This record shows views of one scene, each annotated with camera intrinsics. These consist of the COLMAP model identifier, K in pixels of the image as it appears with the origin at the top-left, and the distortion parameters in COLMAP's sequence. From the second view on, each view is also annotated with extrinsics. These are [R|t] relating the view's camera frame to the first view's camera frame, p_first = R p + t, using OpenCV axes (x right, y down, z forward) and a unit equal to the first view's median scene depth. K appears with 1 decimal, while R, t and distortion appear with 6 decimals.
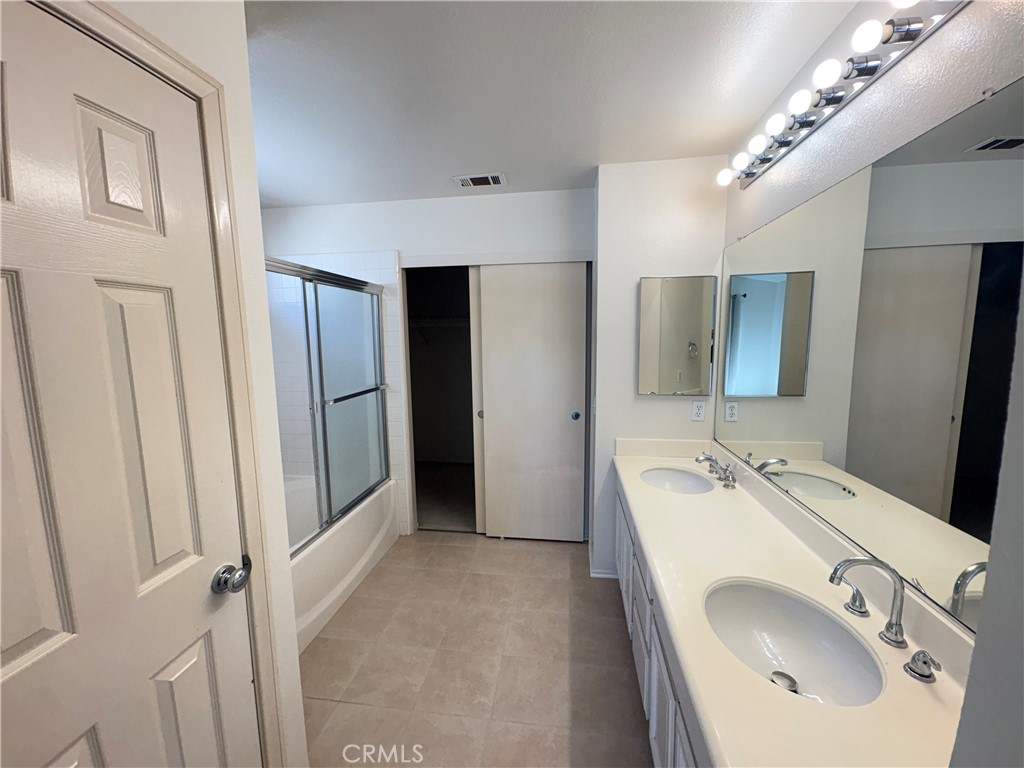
lens RADIAL K [[409.6, 0, 513.7], [0, 409.6, 383.6], [0, 0, 1]] dist [0.000145, -0.000074]
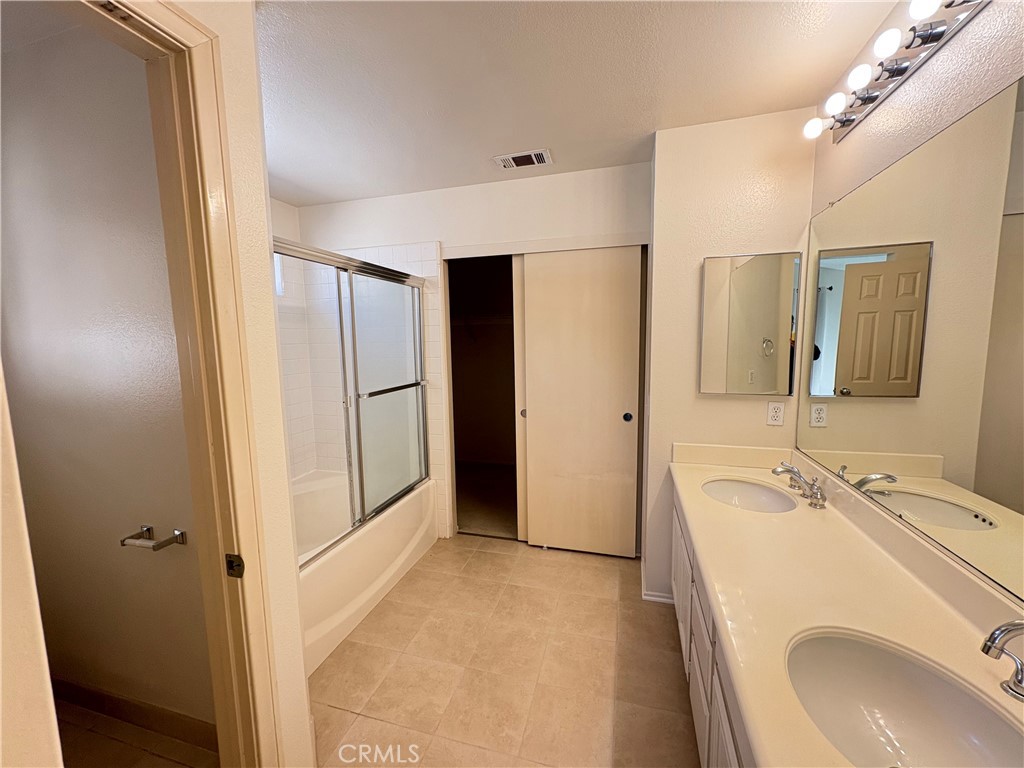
lens RADIAL K [[409.6, 0, 513.7], [0, 409.6, 383.6], [0, 0, 1]] dist [0.000145, -0.000074]
pose [[0.990114, 0.010854, -0.139842, 0.035133], [-0.012263, 0.999882, -0.009215, 0.020414], [0.139726, 0.010839, 0.990131, 0.092040]]
